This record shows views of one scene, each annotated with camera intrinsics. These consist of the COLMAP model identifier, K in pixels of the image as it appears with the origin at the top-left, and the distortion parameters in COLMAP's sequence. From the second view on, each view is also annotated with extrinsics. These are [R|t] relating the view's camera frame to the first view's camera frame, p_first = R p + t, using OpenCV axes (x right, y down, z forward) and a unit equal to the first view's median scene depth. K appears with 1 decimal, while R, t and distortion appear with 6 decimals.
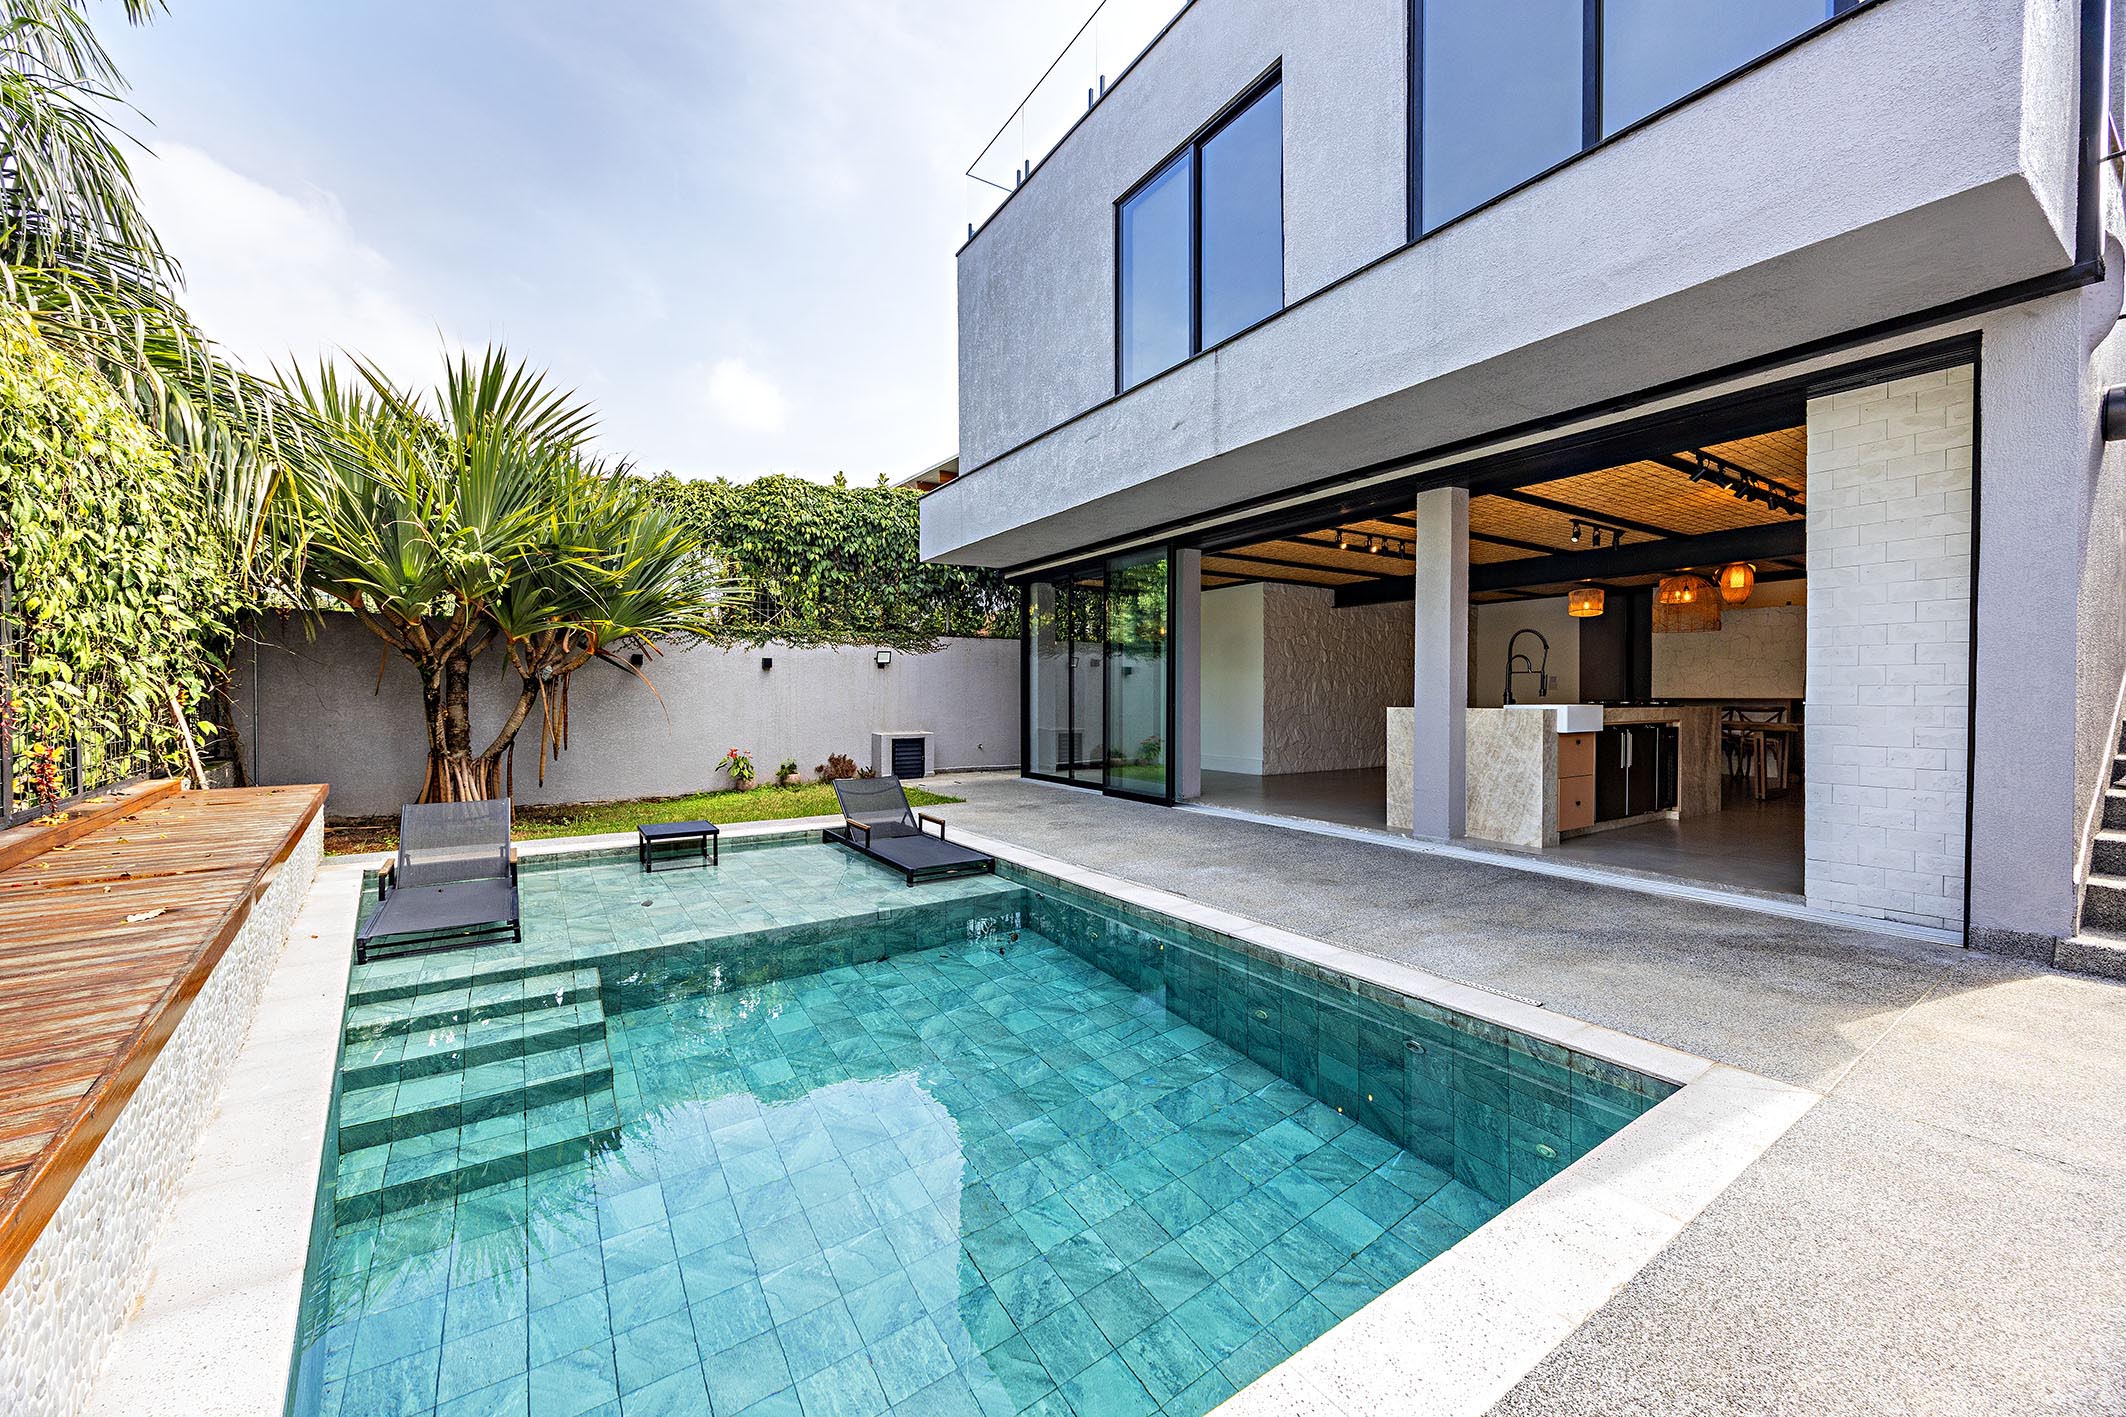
lens RADIAL K [[806.6, 0, 1064.5], [0, 806.6, 704.5], [0, 0, 1]] dist [-0.003451, -0.000773]
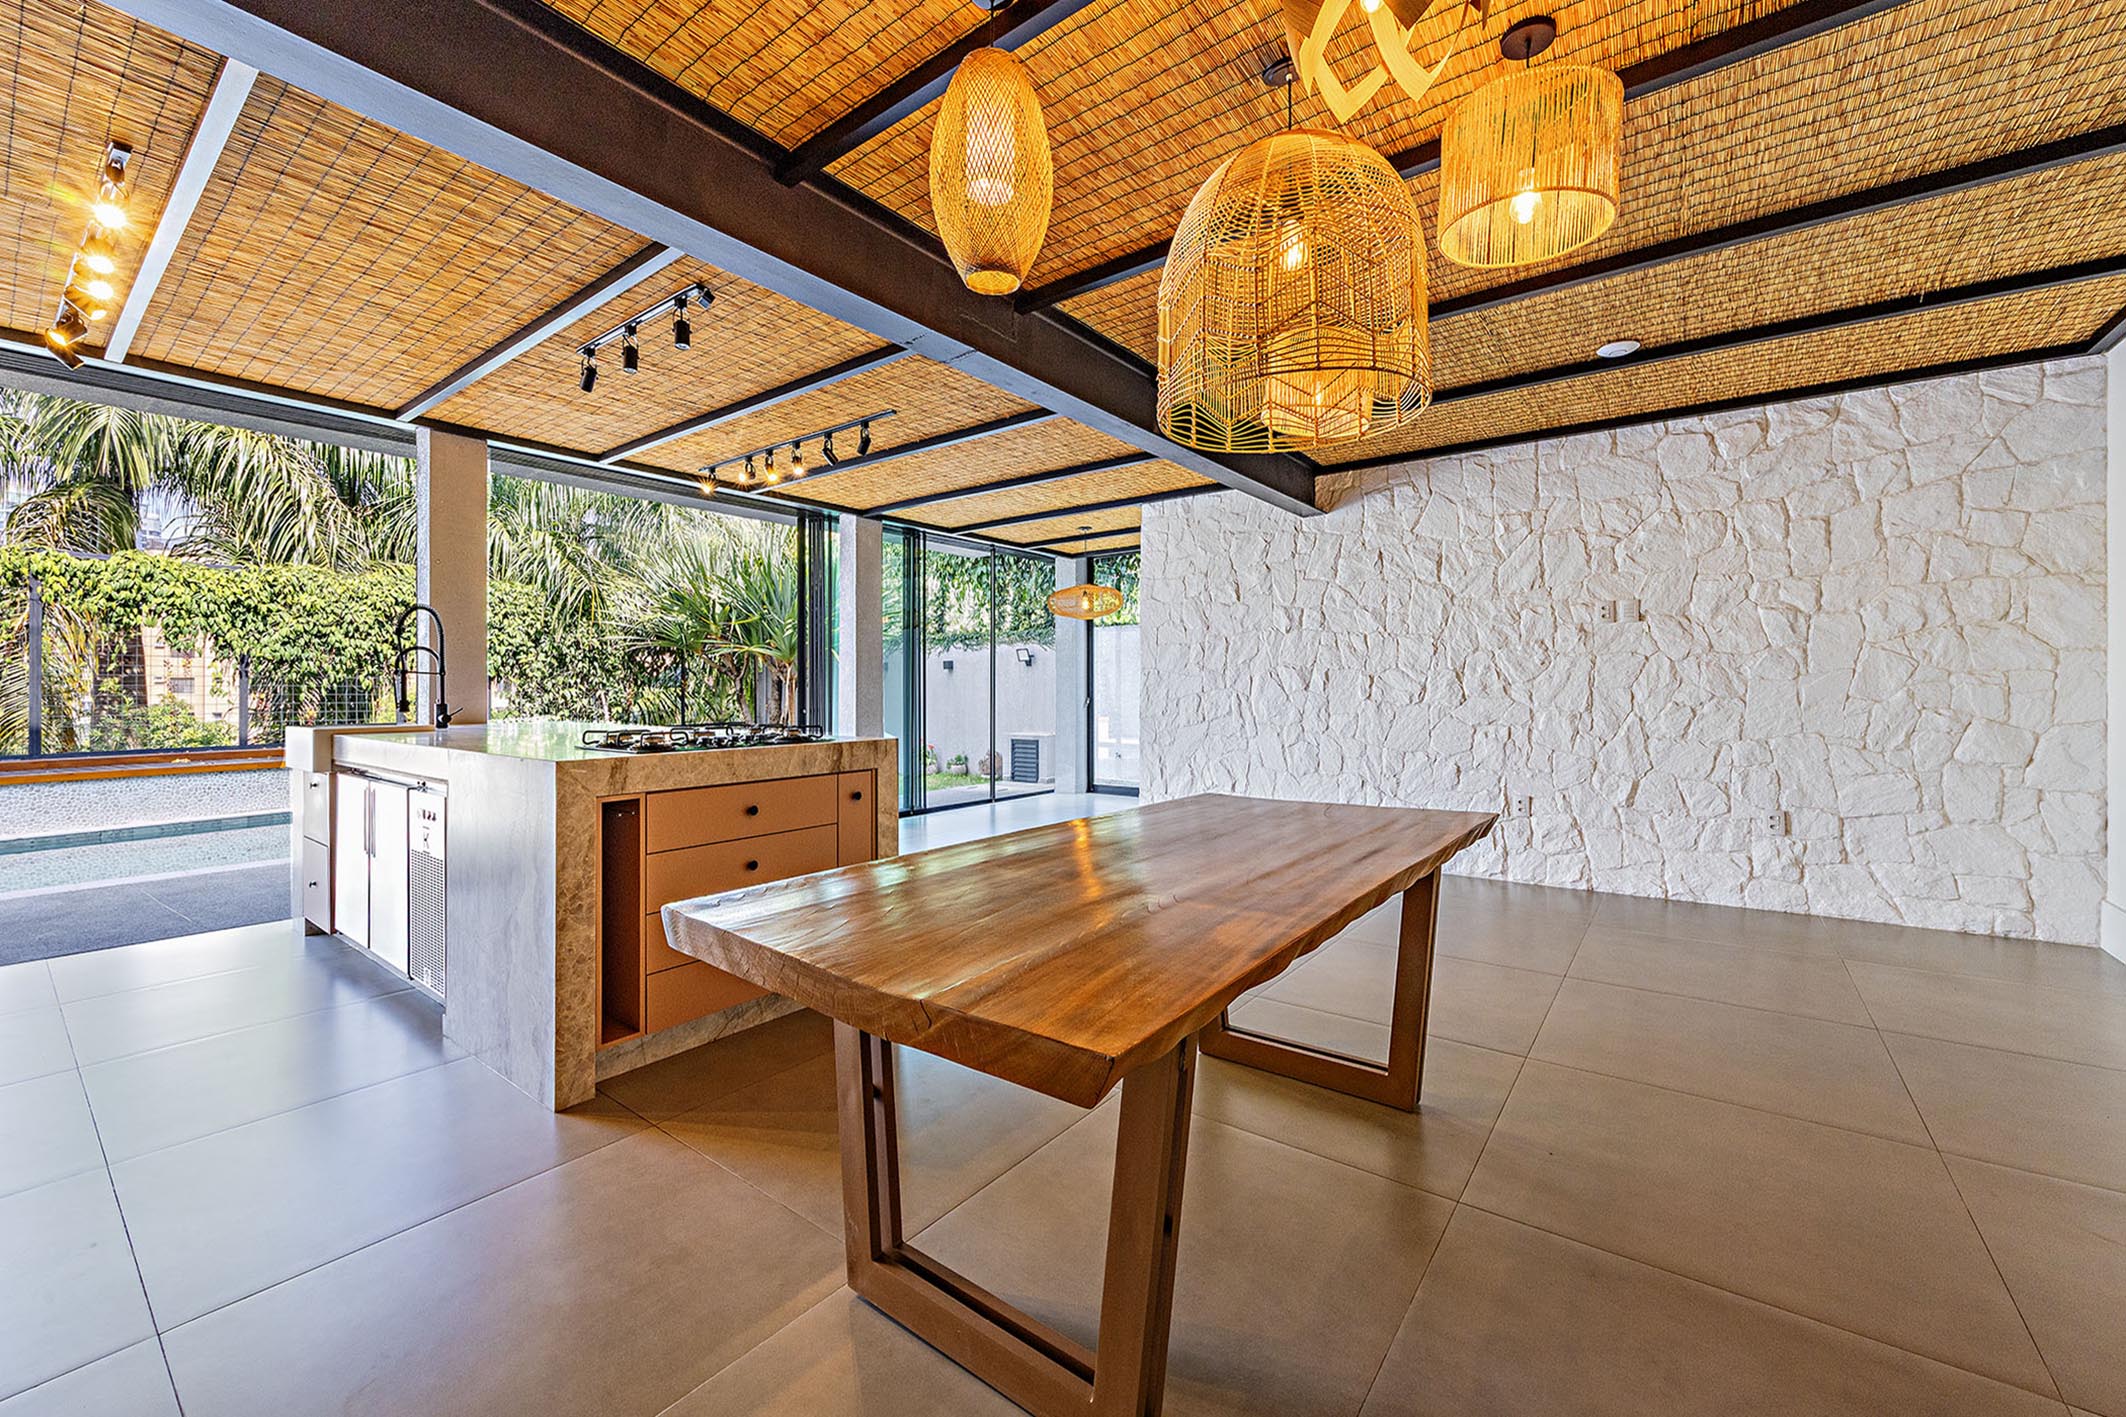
lens RADIAL K [[858.9, 0, 1071.7], [0, 858.9, 687.2], [0, 0, 1]] dist [0.000857, -0.000257]
pose [[0.334405, -0.001218, -0.942429, 1.136249], [-0.005816, 0.999977, -0.003356, -0.023684], [0.942412, 0.006604, 0.334390, 1.037096]]
